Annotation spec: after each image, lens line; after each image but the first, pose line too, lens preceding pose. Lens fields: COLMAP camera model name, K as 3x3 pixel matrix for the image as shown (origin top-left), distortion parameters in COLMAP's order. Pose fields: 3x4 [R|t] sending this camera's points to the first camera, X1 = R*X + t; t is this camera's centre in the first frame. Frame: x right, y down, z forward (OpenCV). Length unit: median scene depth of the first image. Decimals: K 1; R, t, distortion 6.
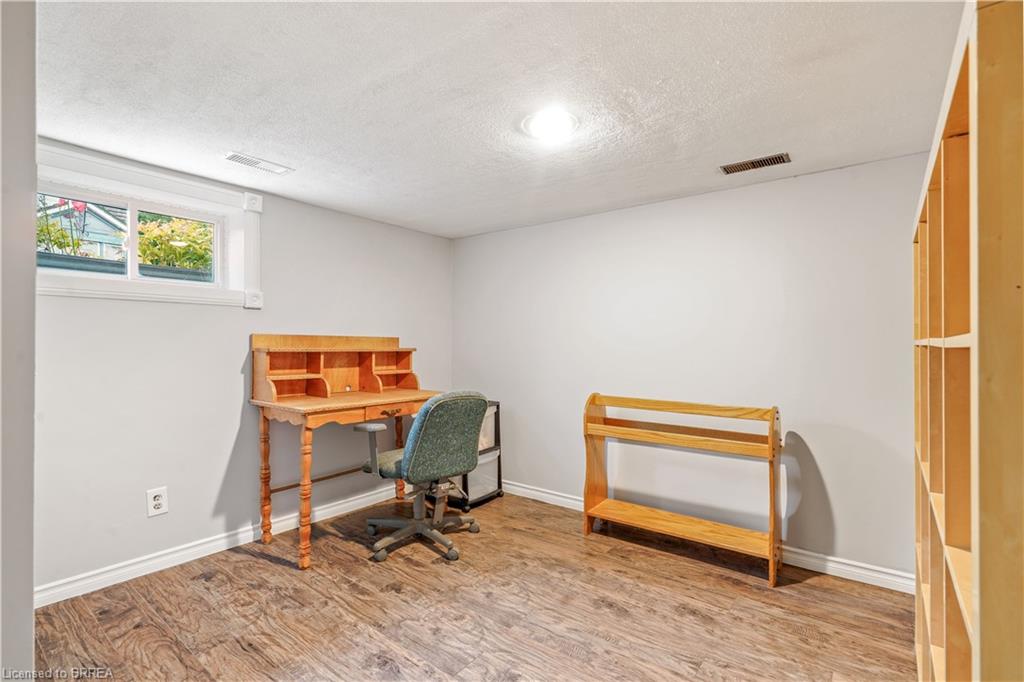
lens RADIAL K [[476.3, 0, 514.4], [0, 476.3, 340.6], [0, 0, 1]] dist [0.000337, -0.000674]
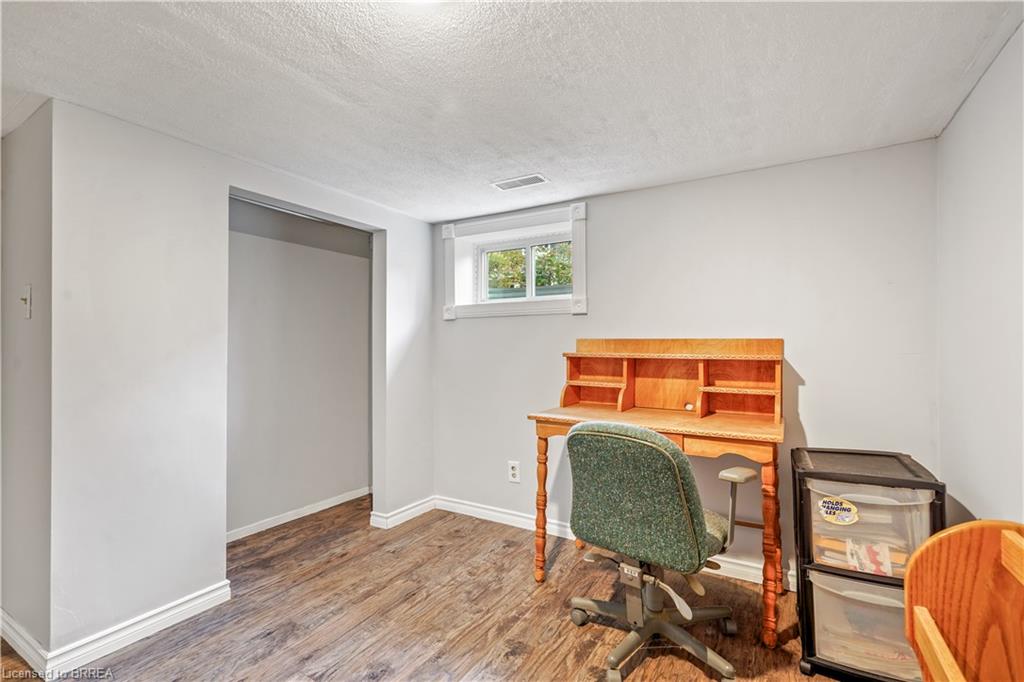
lens RADIAL K [[476.3, 0, 514.0], [0, 476.3, 345.4], [0, 0, 1]] dist [0.000337, -0.000674]
pose [[0.100702, -0.012269, -0.994841, 0.527891], [0.003584, 0.999922, -0.011969, 0.012955], [0.994910, -0.002360, 0.100738, 0.866191]]
